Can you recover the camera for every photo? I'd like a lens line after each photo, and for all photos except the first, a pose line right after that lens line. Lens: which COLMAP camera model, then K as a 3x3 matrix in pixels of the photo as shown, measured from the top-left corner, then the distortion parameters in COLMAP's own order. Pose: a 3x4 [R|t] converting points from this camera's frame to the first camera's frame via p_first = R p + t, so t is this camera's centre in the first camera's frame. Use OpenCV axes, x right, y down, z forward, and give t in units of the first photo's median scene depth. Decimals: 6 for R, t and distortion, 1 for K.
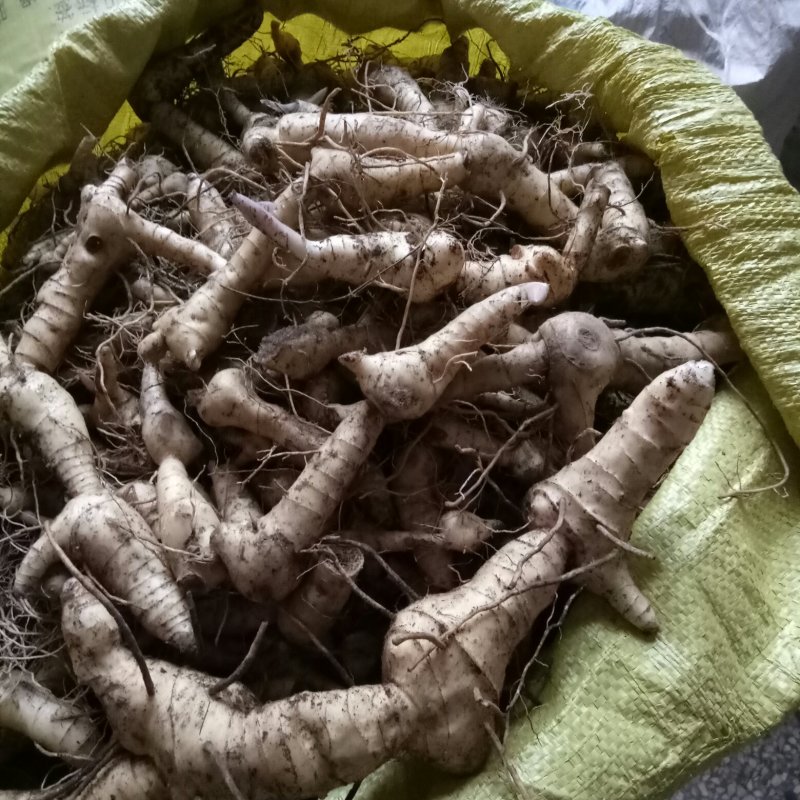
lens RADIAL K [[825.5, 0, 363.7], [0, 825.5, 399.2], [0, 0, 1]] dist [0.024485, -0.076362]
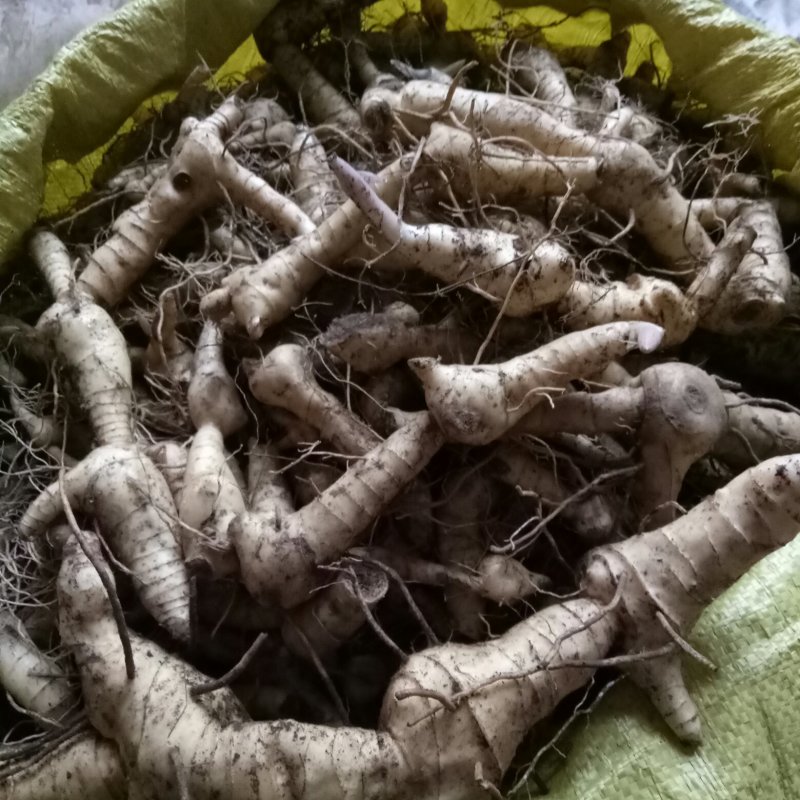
lens RADIAL K [[825.5, 0, 363.7], [0, 825.5, 399.2], [0, 0, 1]] dist [0.024485, -0.076362]
pose [[0.972984, 0.213655, -0.087492, 0.008729], [-0.210739, 0.976665, 0.041410, -0.033669], [0.094298, -0.021853, 0.995304, 0.097949]]
